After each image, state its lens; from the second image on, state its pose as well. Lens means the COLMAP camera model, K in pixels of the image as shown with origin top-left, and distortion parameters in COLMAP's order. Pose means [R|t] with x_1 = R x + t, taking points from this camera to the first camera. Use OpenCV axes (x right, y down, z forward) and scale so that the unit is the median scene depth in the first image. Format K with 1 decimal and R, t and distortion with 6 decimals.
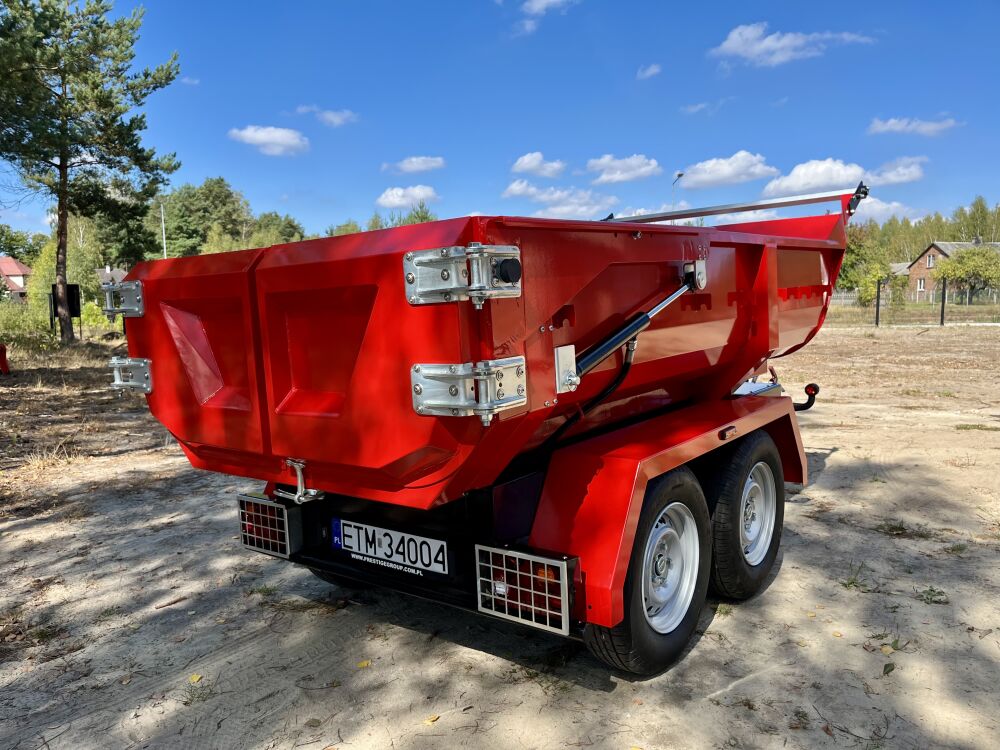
lens RADIAL K [[757.4, 0, 495.3], [0, 757.4, 380.8], [0, 0, 1]] dist [0.041747, -0.043046]
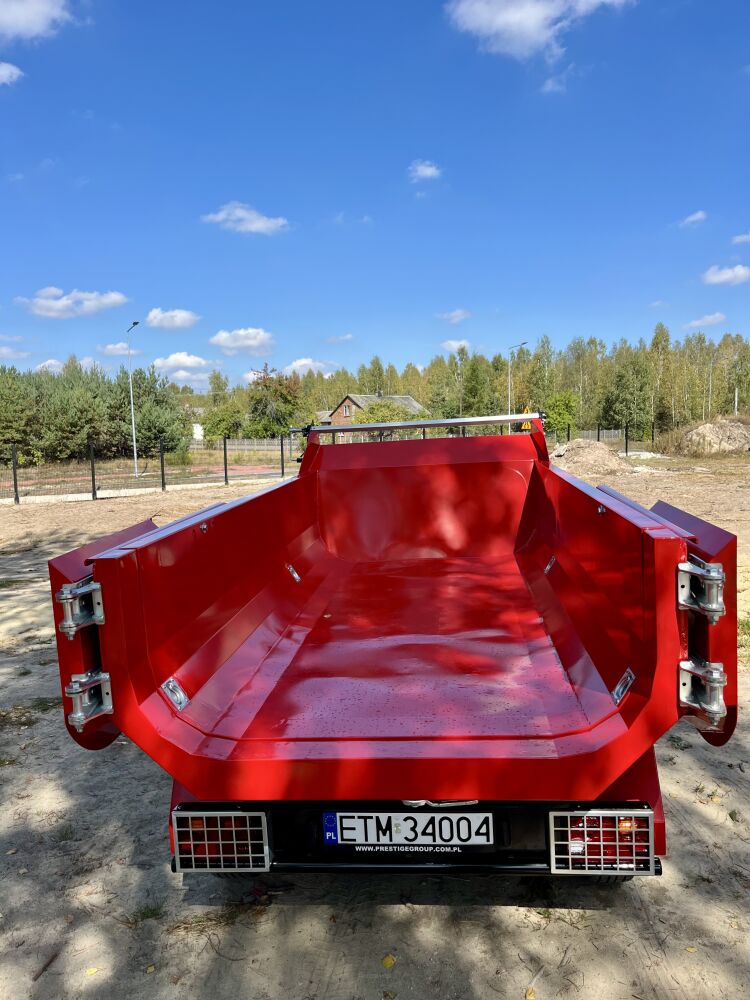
lens RADIAL K [[757.4, 0, 375.0], [0, 757.4, 500.0], [0, 0, 1]] dist [0.041747, -0.043046]
pose [[0.843584, -0.052666, 0.534409, -0.619005], [0.068657, 0.997590, -0.010065, -0.178679], [-0.532590, 0.045181, 0.845166, 0.167800]]
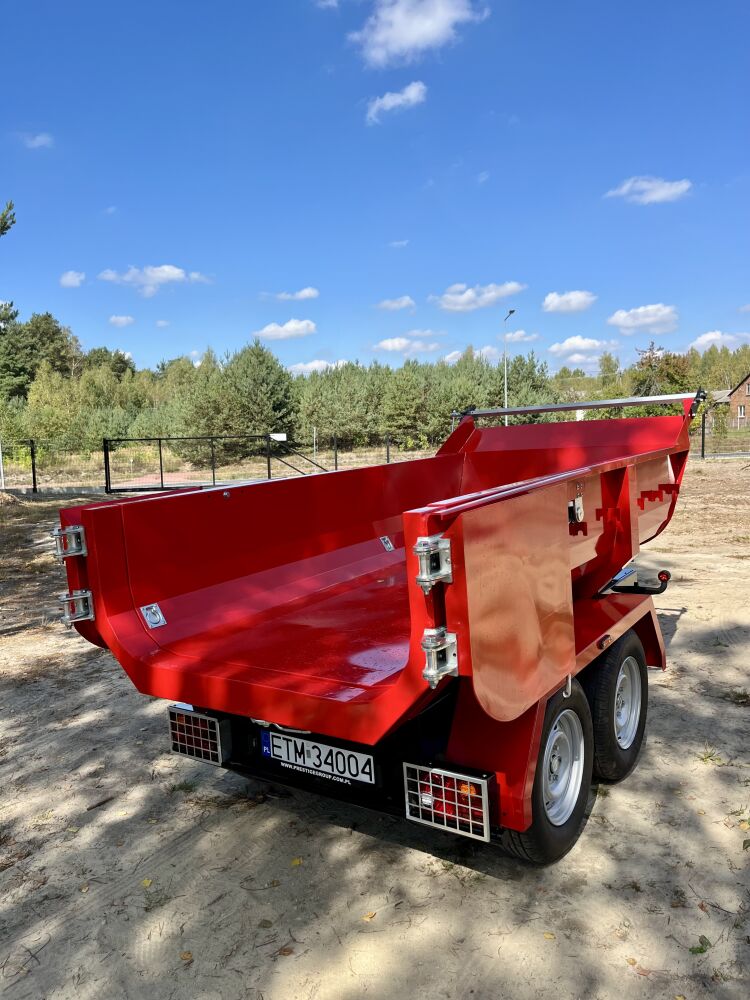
lens RADIAL K [[757.4, 0, 375.0], [0, 757.4, 500.0], [0, 0, 1]] dist [0.041747, -0.043046]
pose [[0.998008, -0.023743, 0.058449, -0.102044], [0.024556, 0.999611, -0.013224, -0.137066], [-0.058112, 0.014633, 0.998203, -0.134618]]
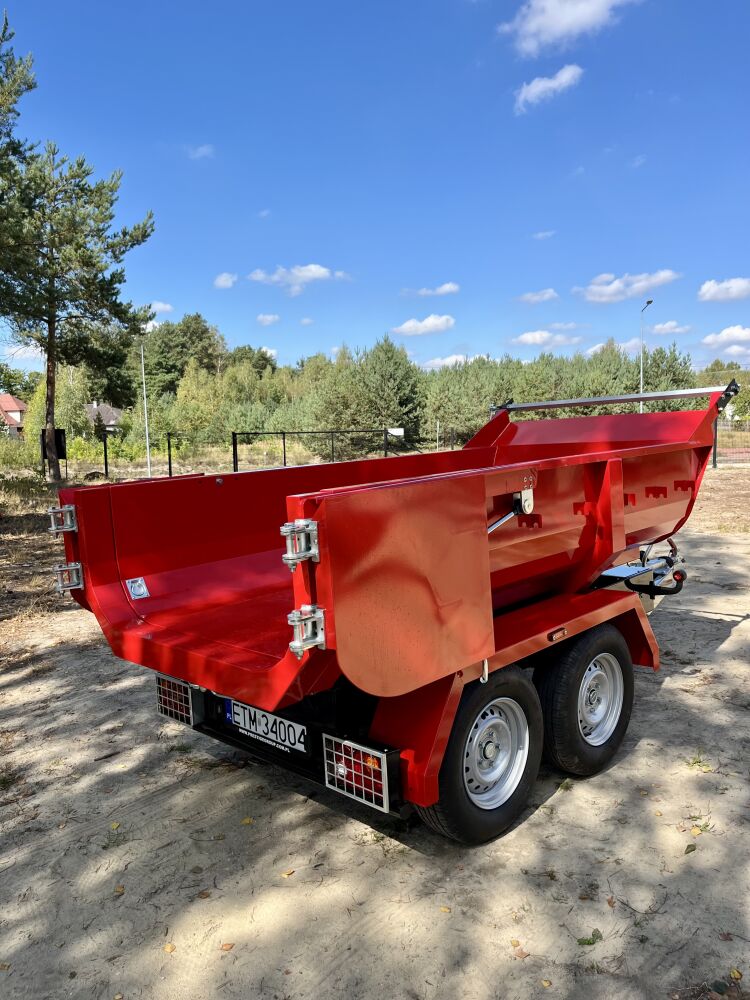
lens RADIAL K [[757.4, 0, 375.0], [0, 757.4, 500.0], [0, 0, 1]] dist [0.041747, -0.043046]
pose [[0.993067, 0.000169, -0.117546, 0.162900], [-0.001242, 0.999958, -0.009053, -0.122781], [0.117539, 0.009136, 0.993026, -0.180930]]
